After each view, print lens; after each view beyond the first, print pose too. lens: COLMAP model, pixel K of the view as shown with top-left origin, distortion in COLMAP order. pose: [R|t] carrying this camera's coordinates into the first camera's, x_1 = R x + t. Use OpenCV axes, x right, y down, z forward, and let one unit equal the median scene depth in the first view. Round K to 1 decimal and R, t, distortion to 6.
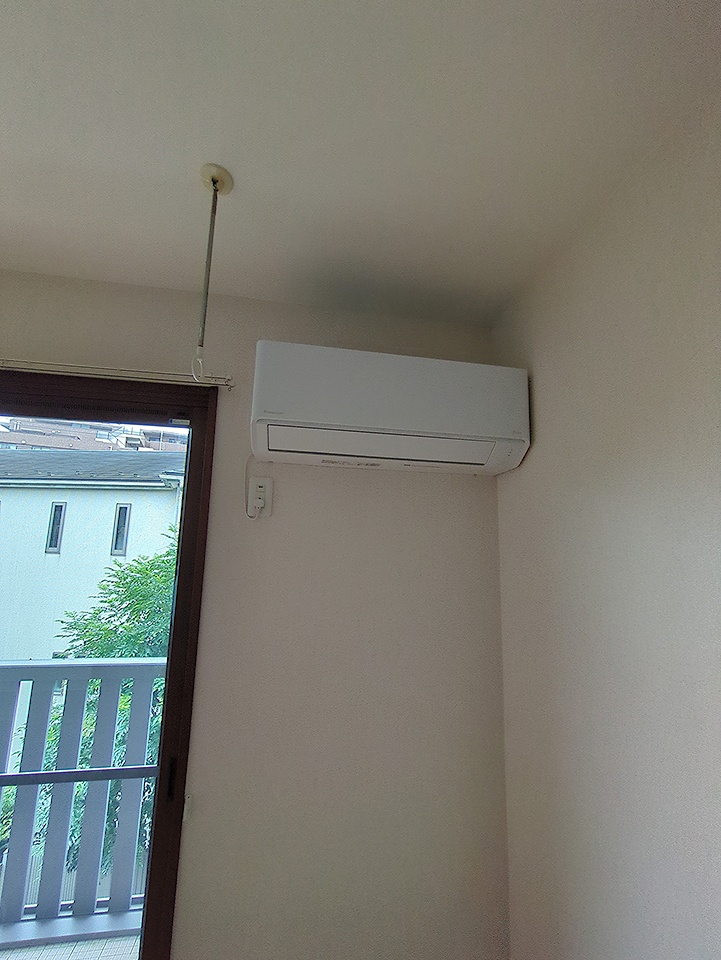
lens RADIAL K [[379.5, 0, 360.5], [0, 379.5, 480.0], [0, 0, 1]] dist [0.000528, 0.000440]
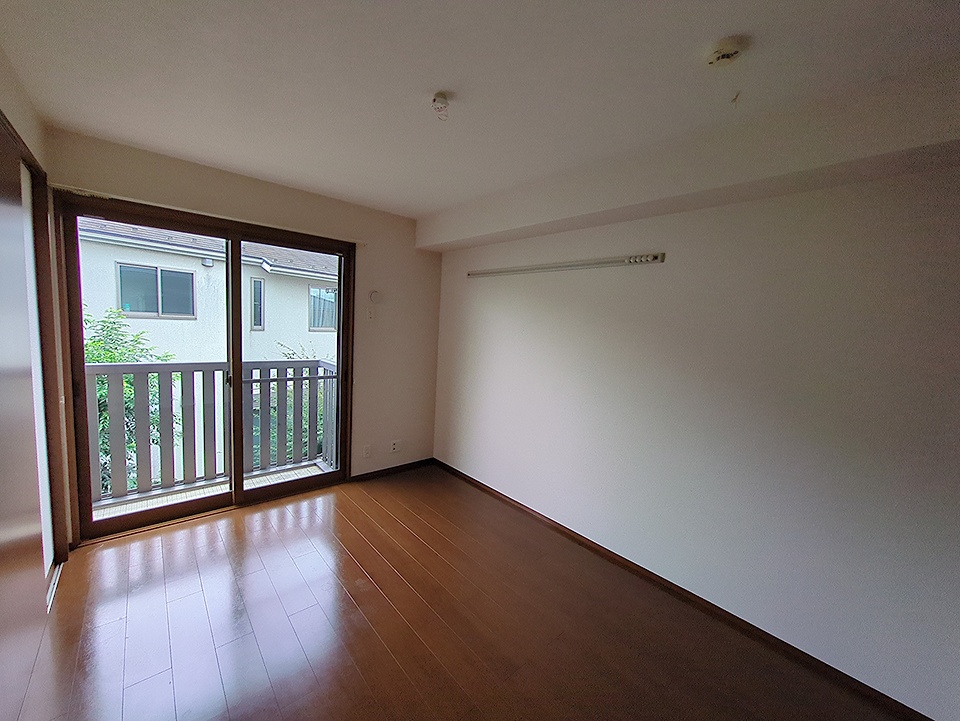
lens RADIAL K [[379.5, 0, 484.0], [0, 379.5, 362.0], [0, 0, 1]] dist [0.000528, 0.000440]
pose [[0.844119, -0.032034, 0.535197, -1.021599], [-0.115981, 0.963669, 0.240606, -0.183747], [-0.523461, -0.265173, 0.809736, -1.766426]]
